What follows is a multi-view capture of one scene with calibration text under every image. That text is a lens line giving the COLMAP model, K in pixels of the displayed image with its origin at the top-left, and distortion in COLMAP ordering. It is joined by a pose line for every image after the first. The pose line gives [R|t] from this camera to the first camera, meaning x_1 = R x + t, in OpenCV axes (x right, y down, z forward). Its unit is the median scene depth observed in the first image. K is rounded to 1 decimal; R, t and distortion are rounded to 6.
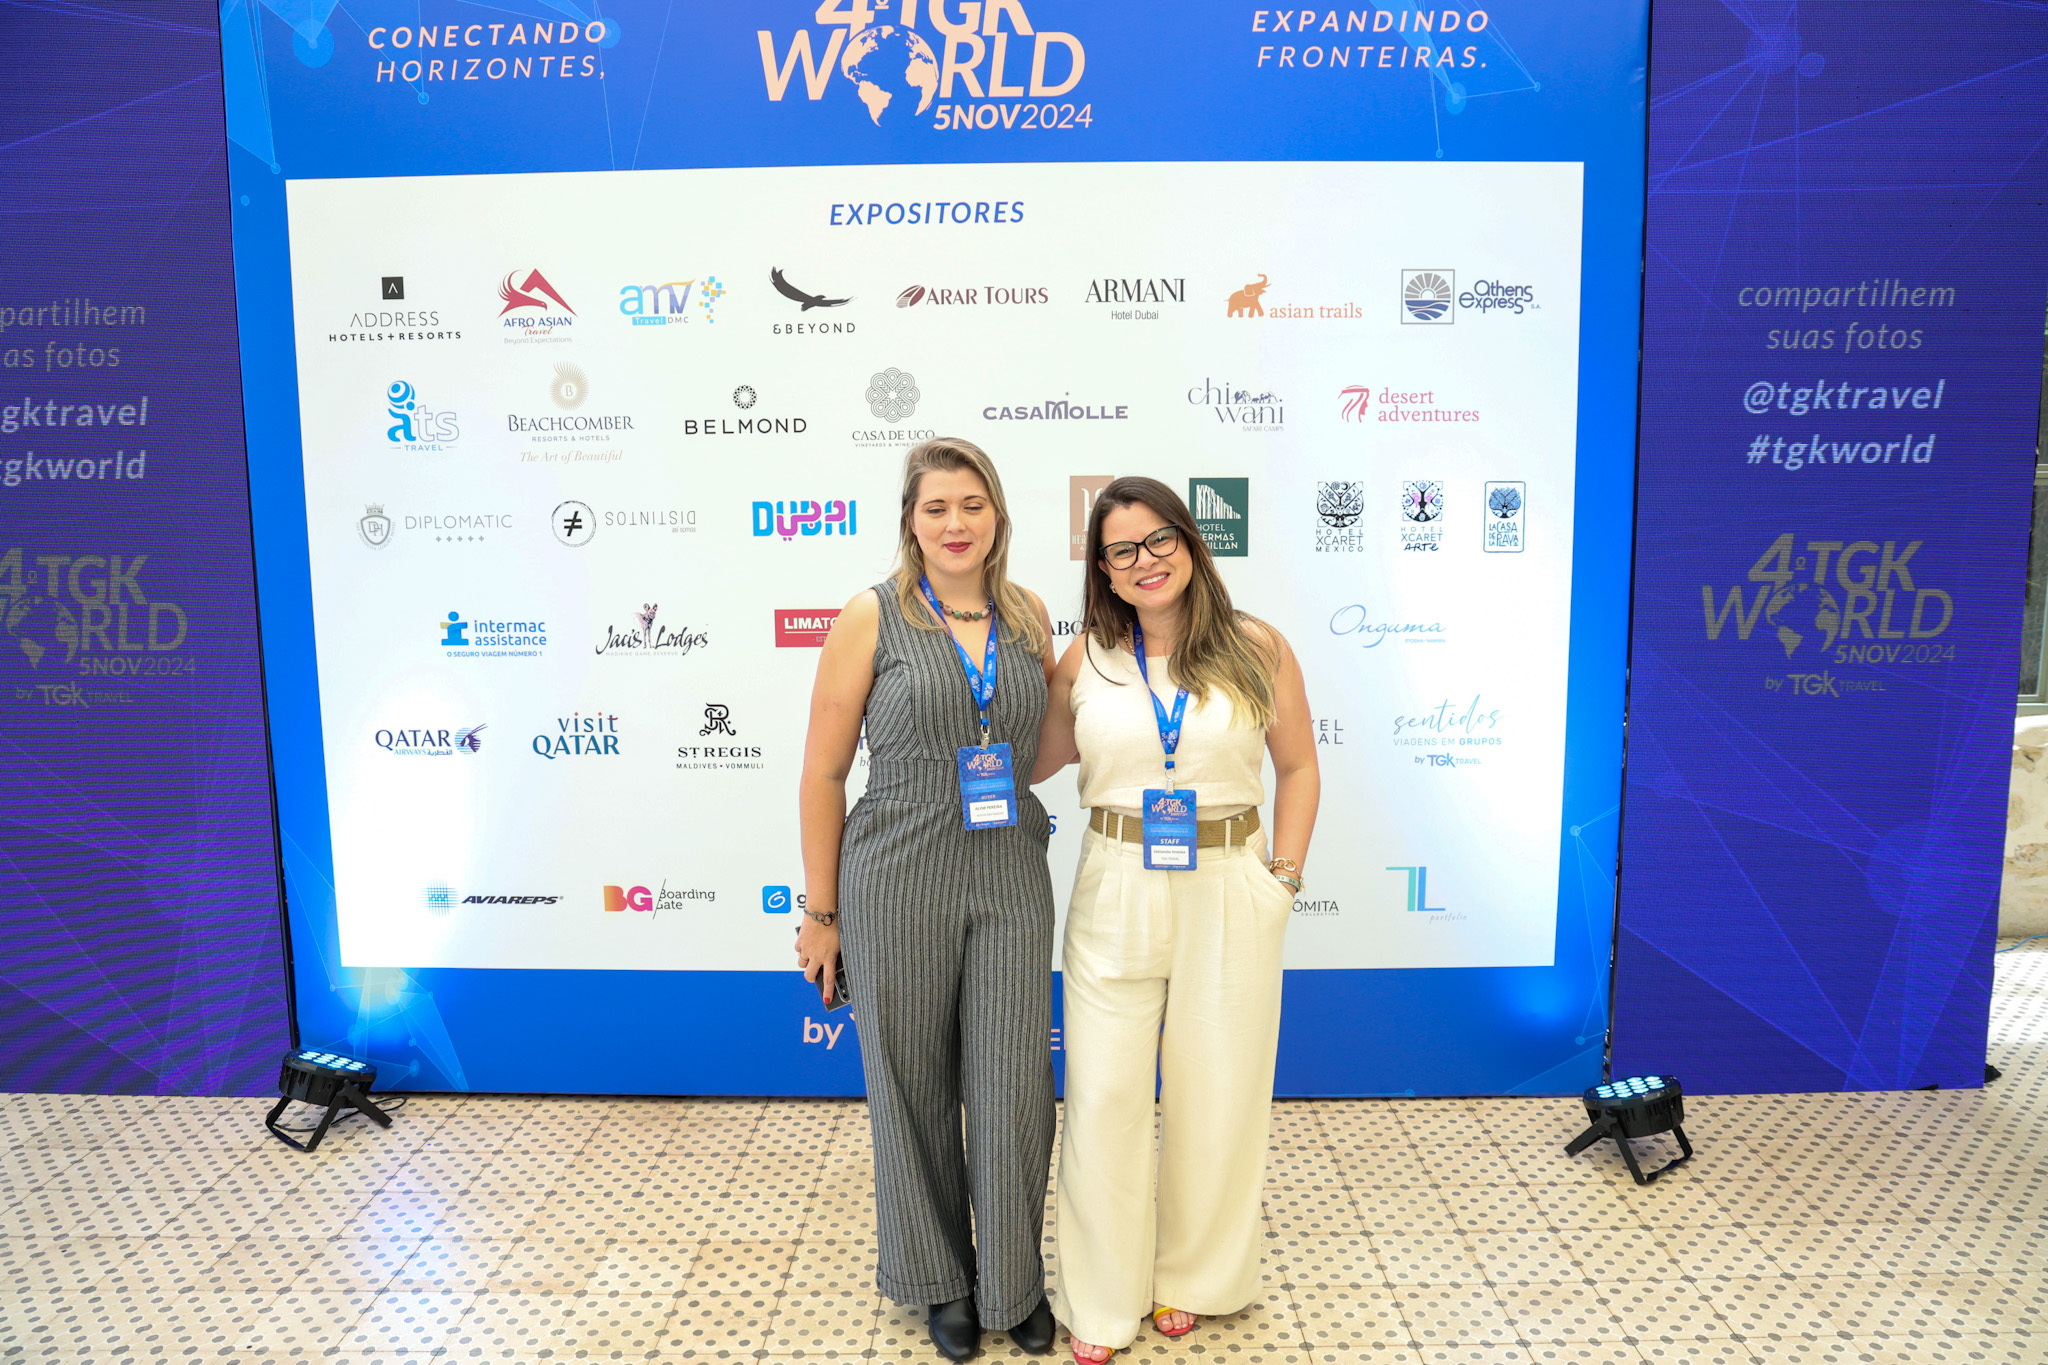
lens RADIAL K [[1416.5, 0, 1037.3], [0, 1416.5, 680.1], [0, 0, 1]] dist [-0.092671, 0.077319]
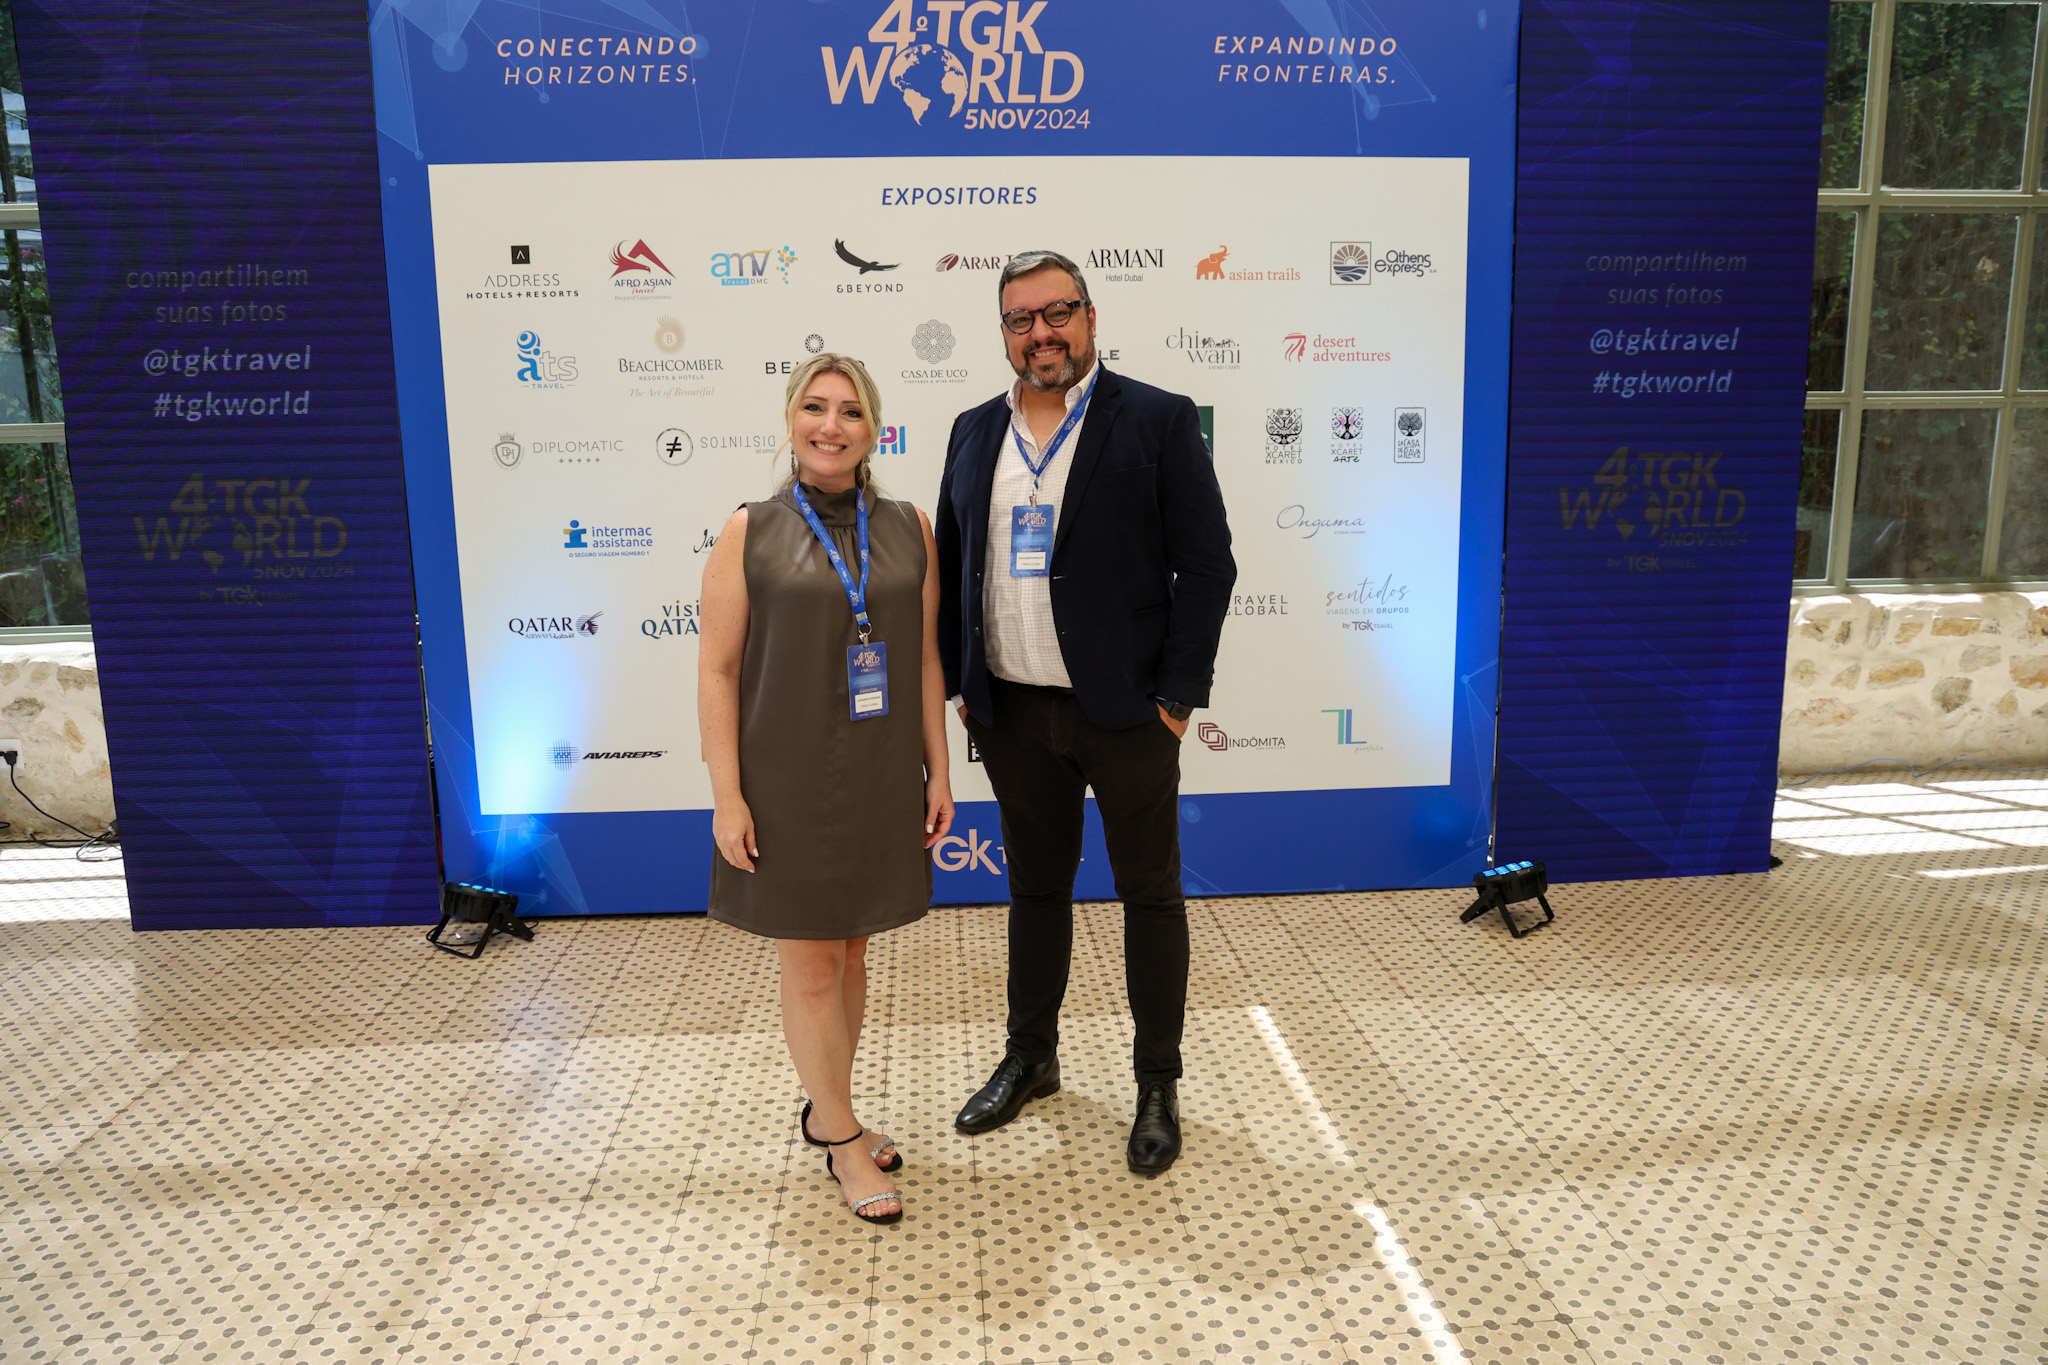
lens RADIAL K [[1416.5, 0, 1037.3], [0, 1416.5, 680.1], [0, 0, 1]] dist [-0.092671, 0.077319]
pose [[0.996806, -0.021690, 0.076857, -0.113051], [0.017955, 0.998639, 0.048958, 0.039281], [-0.077814, -0.047421, 0.995839, -0.271734]]
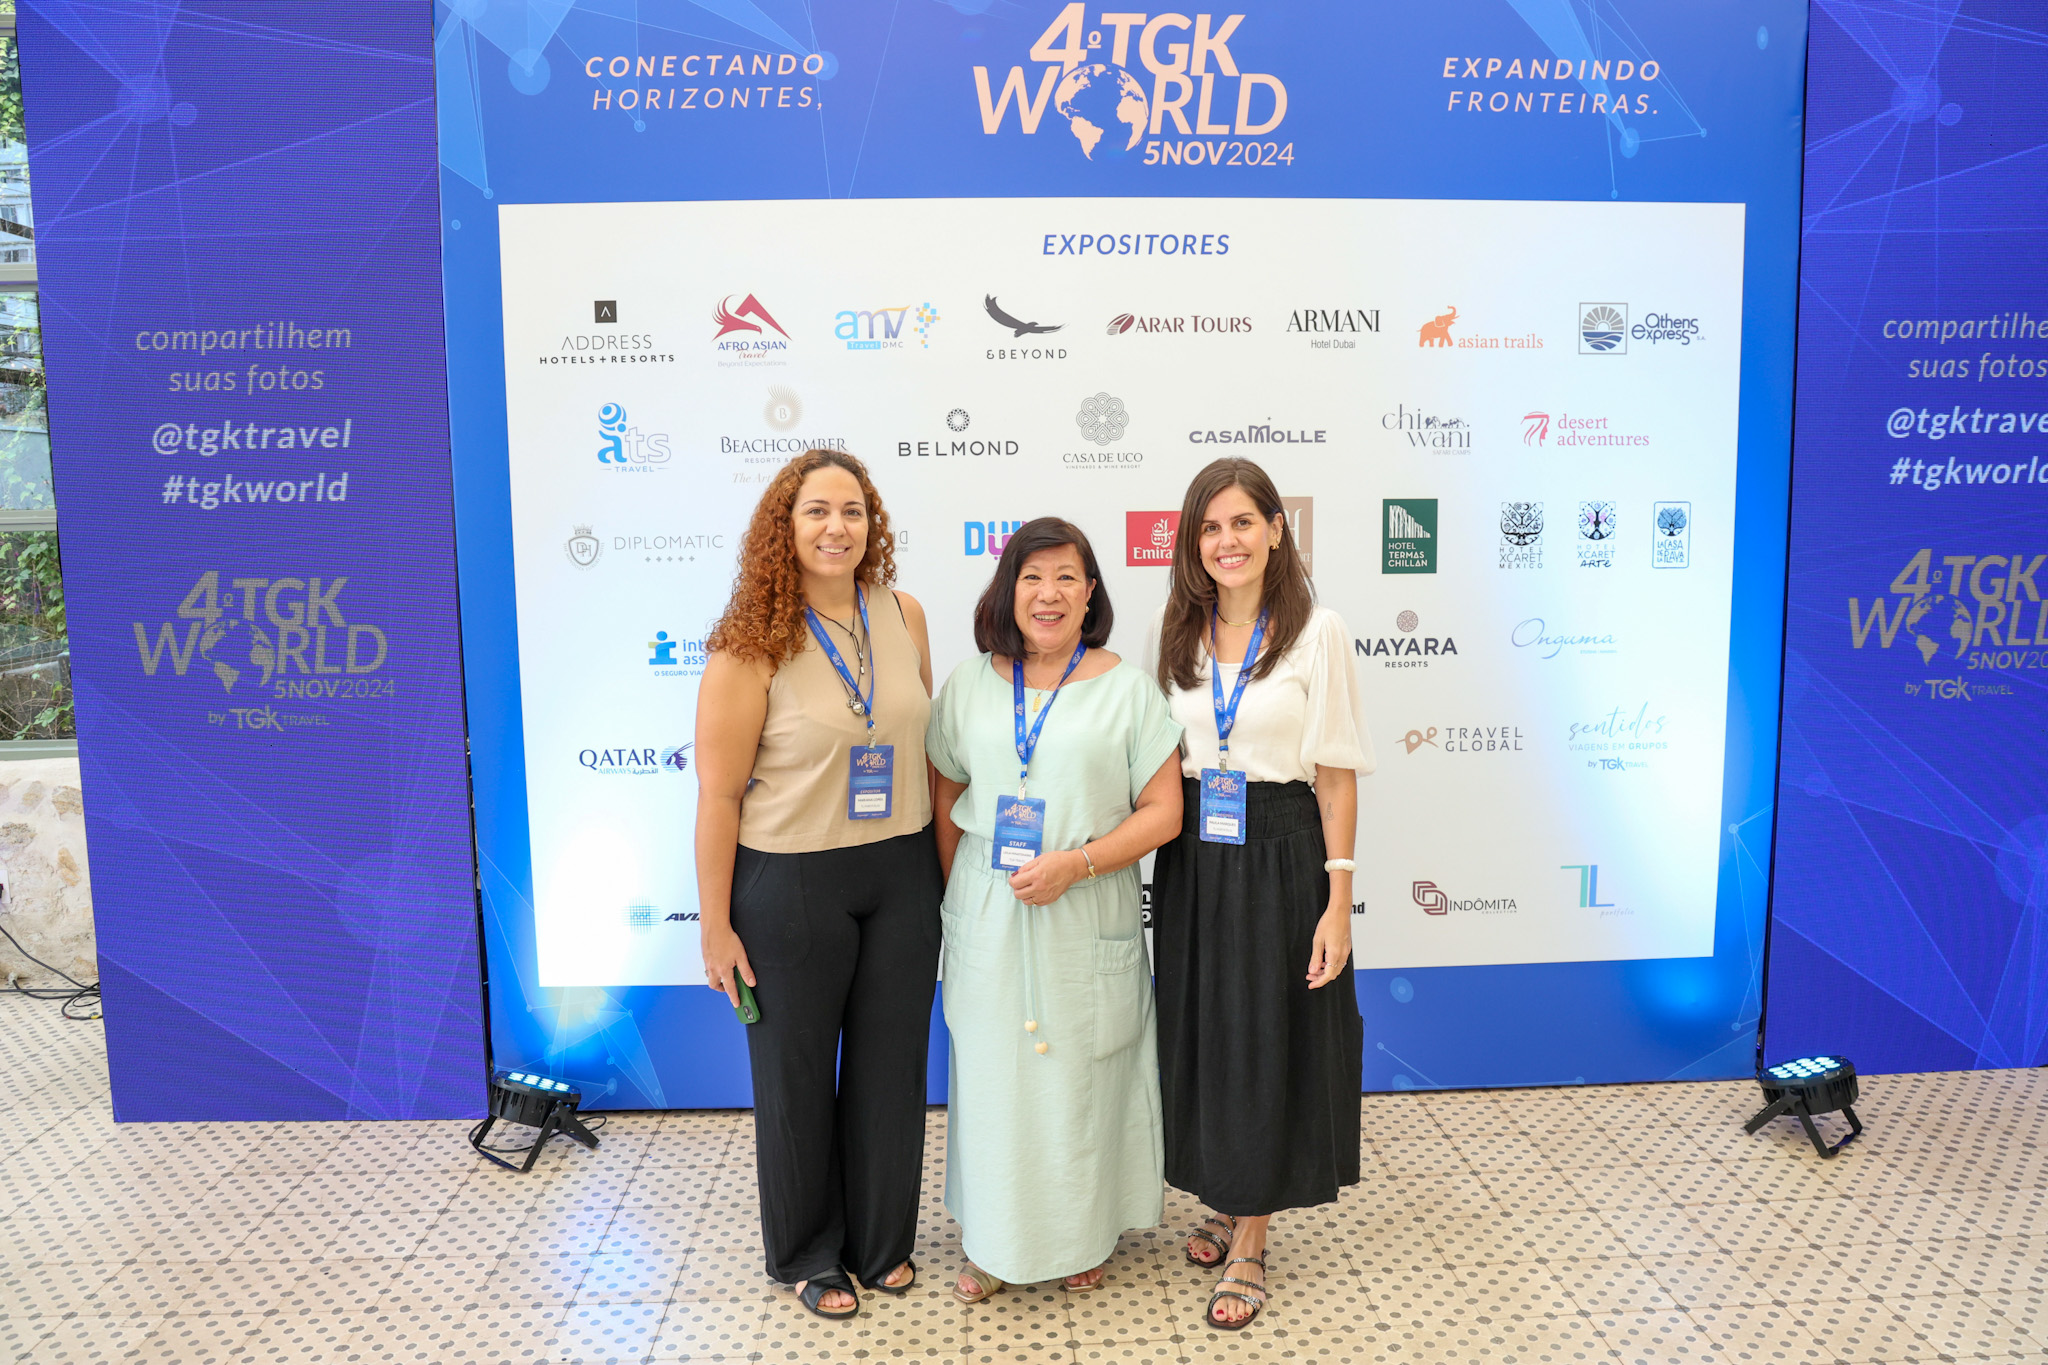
lens RADIAL K [[1416.5, 0, 1037.3], [0, 1416.5, 680.1], [0, 0, 1]] dist [-0.092671, 0.077319]
pose [[0.998406, -0.010333, 0.055484, -0.209195], [0.010974, 0.999876, -0.011258, 0.000675], [-0.055361, 0.011849, 0.998396, -0.030366]]
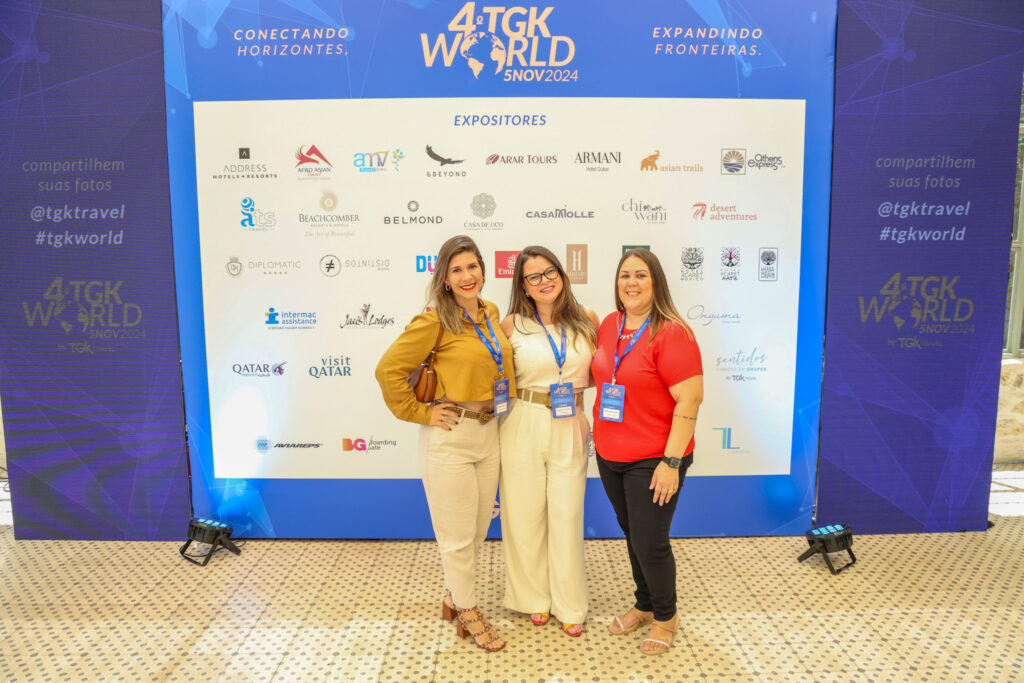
lens RADIAL K [[707.6, 0, 518.6], [0, 707.6, 344.0], [0, 0, 1]] dist [-0.096075, 0.081733]
pose [[0.999685, 0.000370, 0.025080, -0.075819], [-0.000296, 0.999996, -0.002926, 0.008499], [-0.025081, 0.002917, 0.999681, -0.059704]]
